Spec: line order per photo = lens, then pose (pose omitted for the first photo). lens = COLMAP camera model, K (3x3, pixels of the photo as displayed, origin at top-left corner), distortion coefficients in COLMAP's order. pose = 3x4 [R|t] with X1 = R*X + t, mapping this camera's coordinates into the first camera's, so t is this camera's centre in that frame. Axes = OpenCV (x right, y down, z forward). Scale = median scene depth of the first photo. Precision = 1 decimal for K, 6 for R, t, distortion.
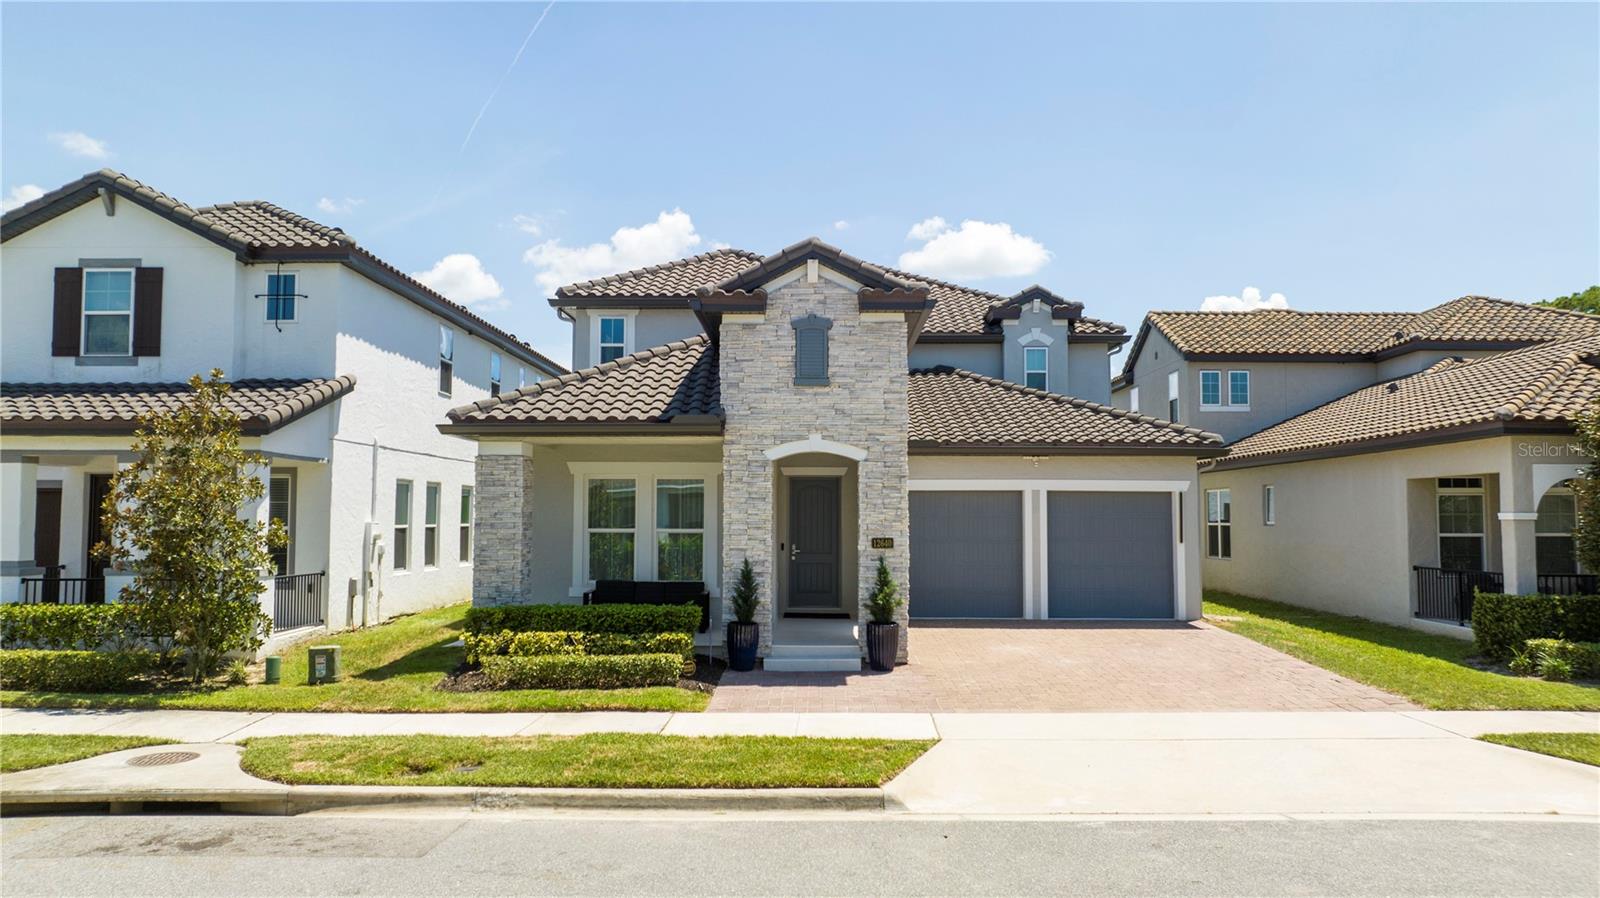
lens RADIAL K [[1129.2, 0, 803.2], [0, 1129.2, 449.1], [0, 0, 1]] dist [-0.032494, 0.028869]
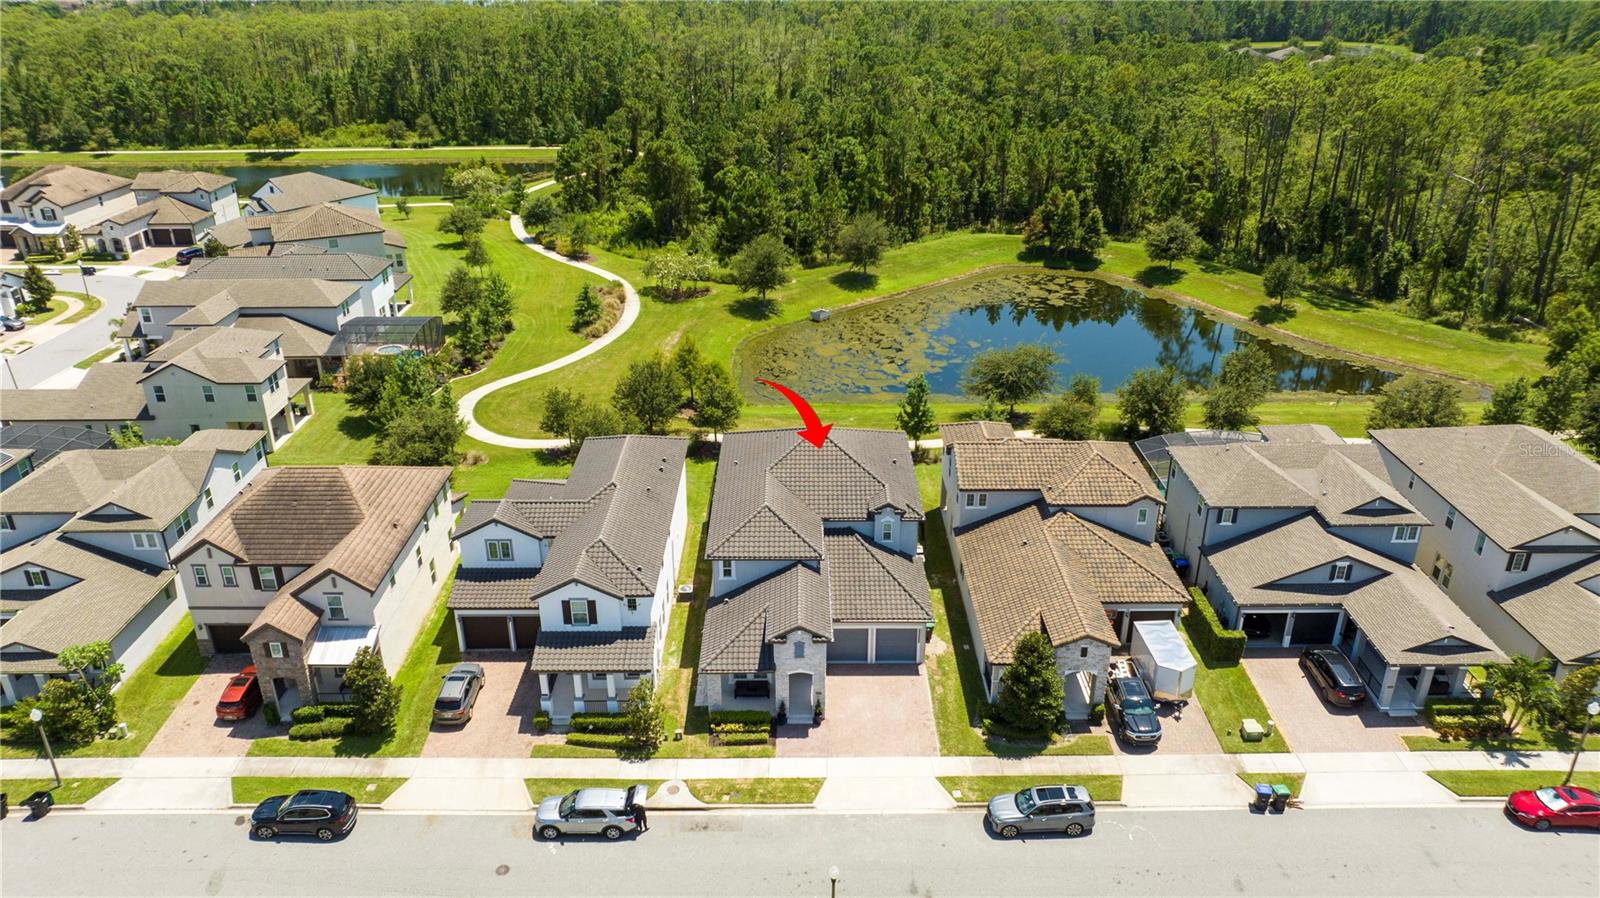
lens RADIAL K [[1129.2, 0, 797.9], [0, 1129.2, 450.1], [0, 0, 1]] dist [-0.032494, 0.028869]
pose [[0.999902, -0.011042, 0.008635, -0.018115], [0.005632, 0.880598, 0.473830, -2.056987], [-0.012836, -0.473735, 0.880574, -1.631186]]
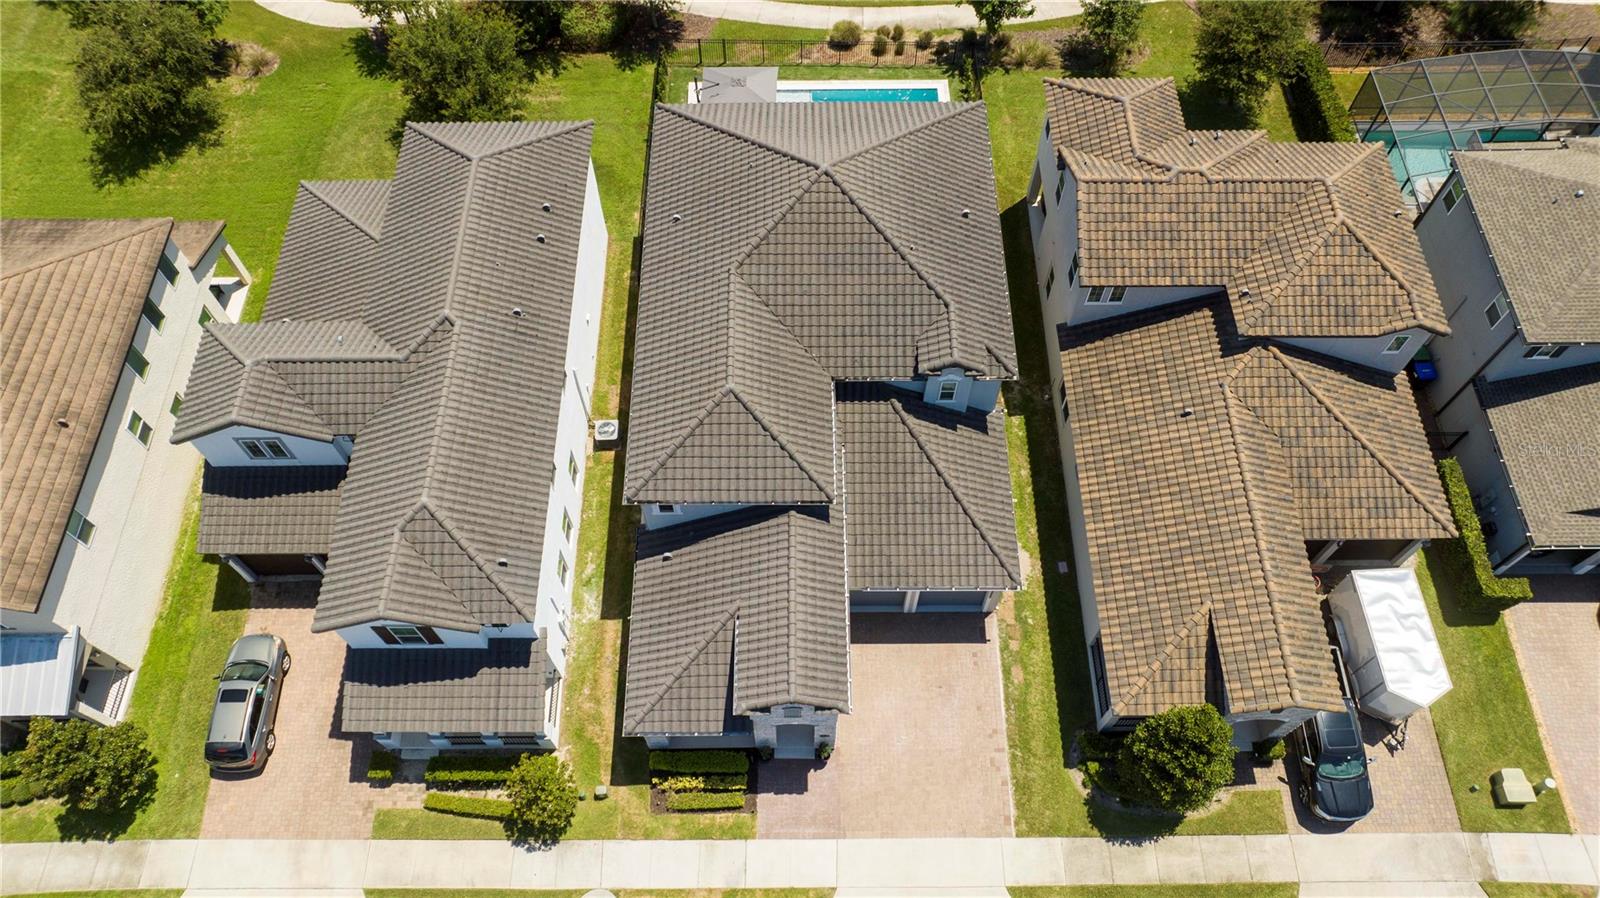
lens RADIAL K [[1129.2, 0, 799.0], [0, 1129.2, 454.4], [0, 0, 1]] dist [-0.032494, 0.028869]
pose [[0.999836, -0.017866, 0.002961, 0.018923], [0.005009, 0.429936, 0.902845, -1.909601], [-0.017403, -0.902682, 0.429955, 0.462526]]
